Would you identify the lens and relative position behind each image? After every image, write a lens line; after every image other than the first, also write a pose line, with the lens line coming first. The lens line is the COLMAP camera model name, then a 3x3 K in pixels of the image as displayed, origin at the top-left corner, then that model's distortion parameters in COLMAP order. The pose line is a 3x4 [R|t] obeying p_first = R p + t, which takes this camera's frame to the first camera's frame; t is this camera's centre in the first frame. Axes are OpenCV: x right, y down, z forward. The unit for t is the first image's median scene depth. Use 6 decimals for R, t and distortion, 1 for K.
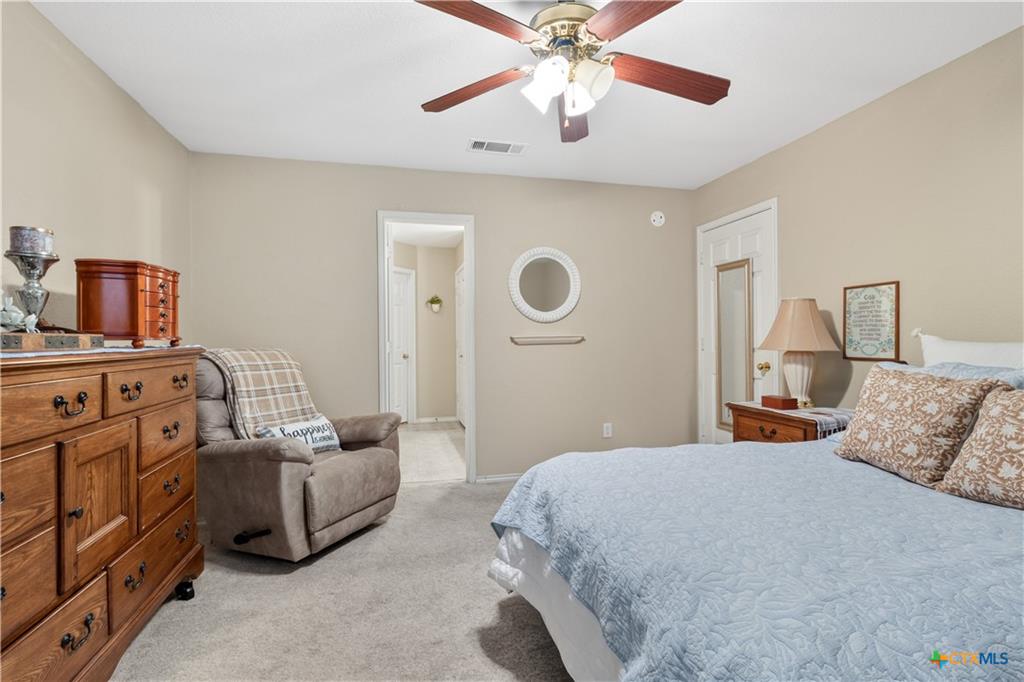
lens RADIAL K [[479.1, 0, 511.5], [0, 479.1, 340.0], [0, 0, 1]] dist [-0.000334, -0.000540]
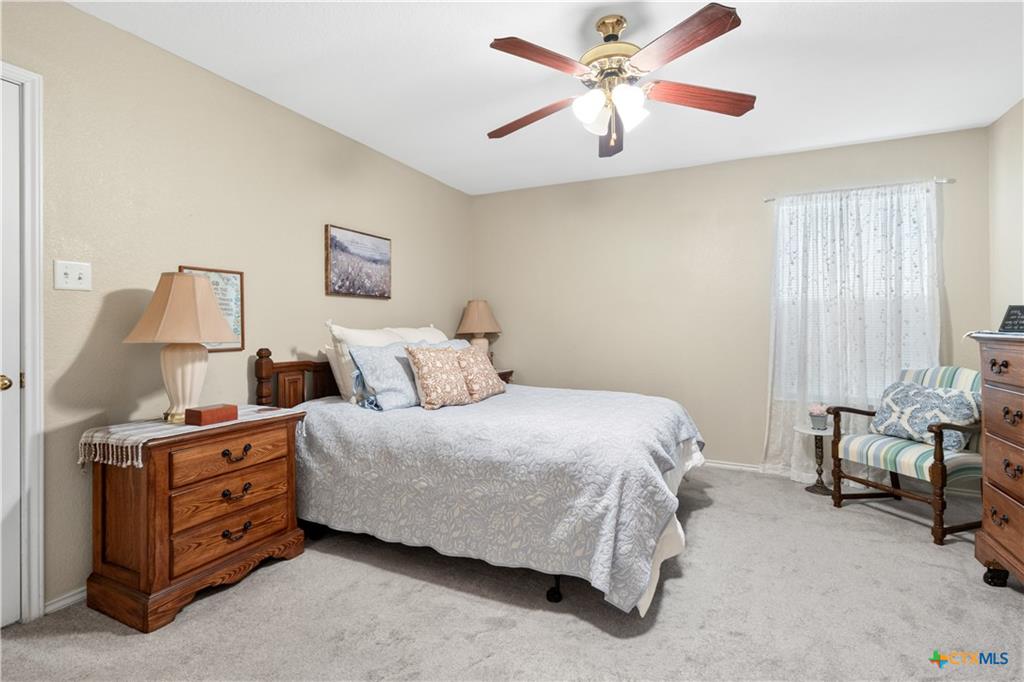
lens RADIAL K [[479.1, 0, 511.7], [0, 479.1, 330.3], [0, 0, 1]] dist [-0.000334, -0.000540]
pose [[-0.766198, 0.001348, 0.642604, -0.293116], [0.006566, 0.999962, 0.005731, 0.000139], [-0.642571, 0.008610, -0.766177, 1.386823]]
